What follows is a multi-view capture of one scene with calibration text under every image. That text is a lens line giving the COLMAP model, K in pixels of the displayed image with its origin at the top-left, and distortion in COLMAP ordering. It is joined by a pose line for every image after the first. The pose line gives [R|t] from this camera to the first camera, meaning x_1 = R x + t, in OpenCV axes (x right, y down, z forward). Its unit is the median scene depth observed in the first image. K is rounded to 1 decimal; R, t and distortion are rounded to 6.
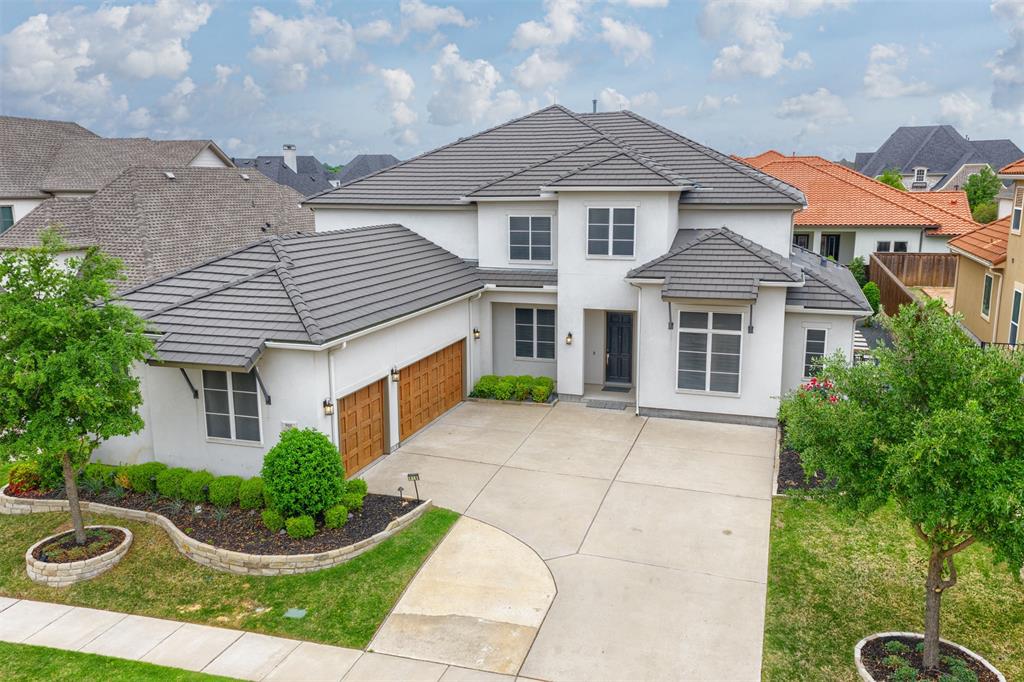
lens RADIAL K [[850.4, 0, 497.5], [0, 850.4, 341.9], [0, 0, 1]] dist [0.095731, -0.086080]
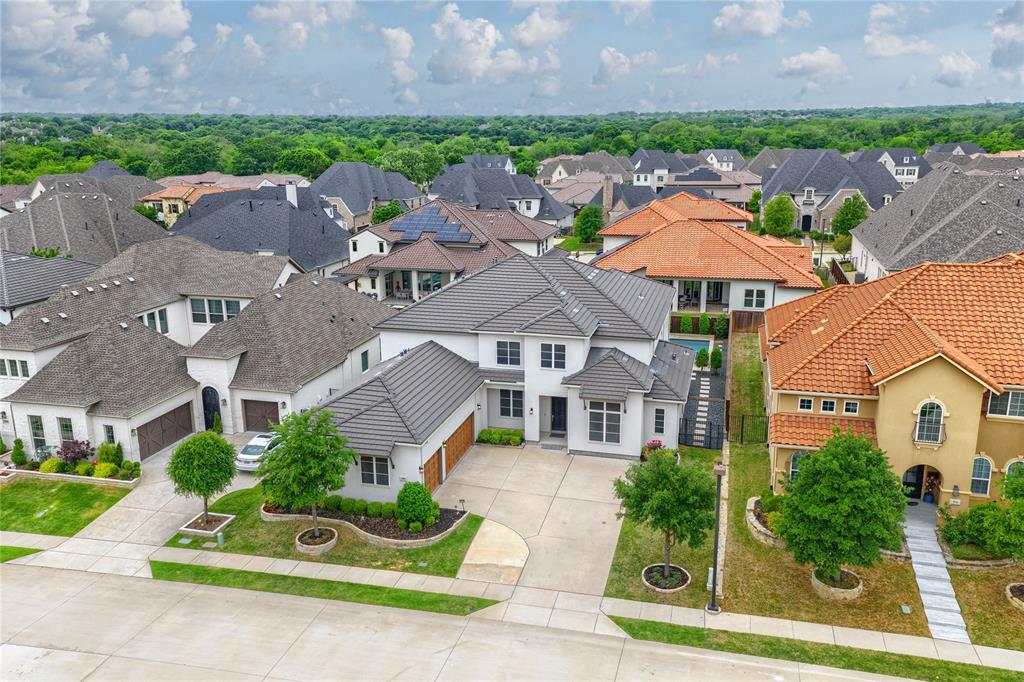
lens RADIAL K [[850.4, 0, 497.5], [0, 850.4, 341.9], [0, 0, 1]] dist [0.095731, -0.086080]
pose [[0.998379, -0.018129, 0.053949, -0.091585], [0.014809, 0.998009, 0.061308, -0.291444], [-0.054953, -0.060410, 0.996660, -0.881658]]
